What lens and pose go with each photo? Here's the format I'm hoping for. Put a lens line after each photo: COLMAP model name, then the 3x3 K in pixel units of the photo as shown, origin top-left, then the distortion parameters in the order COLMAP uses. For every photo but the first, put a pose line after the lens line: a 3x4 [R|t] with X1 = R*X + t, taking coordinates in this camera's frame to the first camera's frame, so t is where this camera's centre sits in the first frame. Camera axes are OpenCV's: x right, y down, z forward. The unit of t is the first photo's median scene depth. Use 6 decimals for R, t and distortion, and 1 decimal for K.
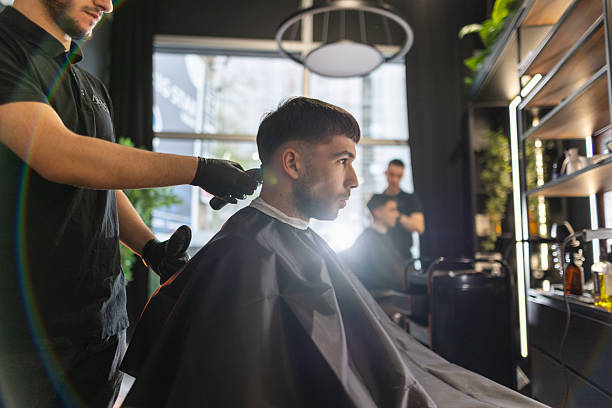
lens RADIAL K [[424.4, 0, 306.0], [0, 424.4, 204.0], [0, 0, 1]] dist [-0.000057, -0.000176]
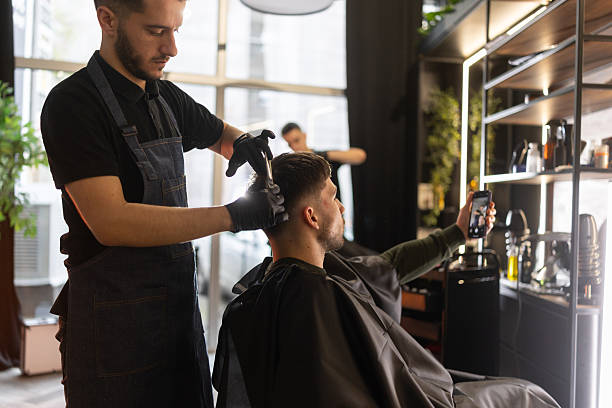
lens RADIAL K [[566.5, 0, 306.0], [0, 566.5, 204.0], [0, 0, 1]] dist [-0.003907, -0.005484]
pose [[0.973855, 0.021081, 0.226192, -0.100400], [-0.045117, 0.993799, 0.101624, -0.046162], [-0.222647, -0.109172, 0.968767, -0.102405]]
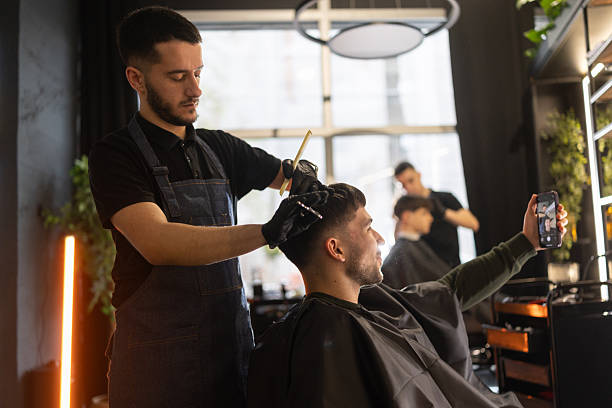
lens RADIAL K [[552.7, 0, 306.0], [0, 552.7, 204.0], [0, 0, 1]] dist [0.000031, -0.000964]
pose [[0.998563, -0.042893, -0.032126, -0.024854], [0.043304, 0.998987, 0.012235, -0.033004], [0.031569, -0.013609, 0.999409, -0.079025]]
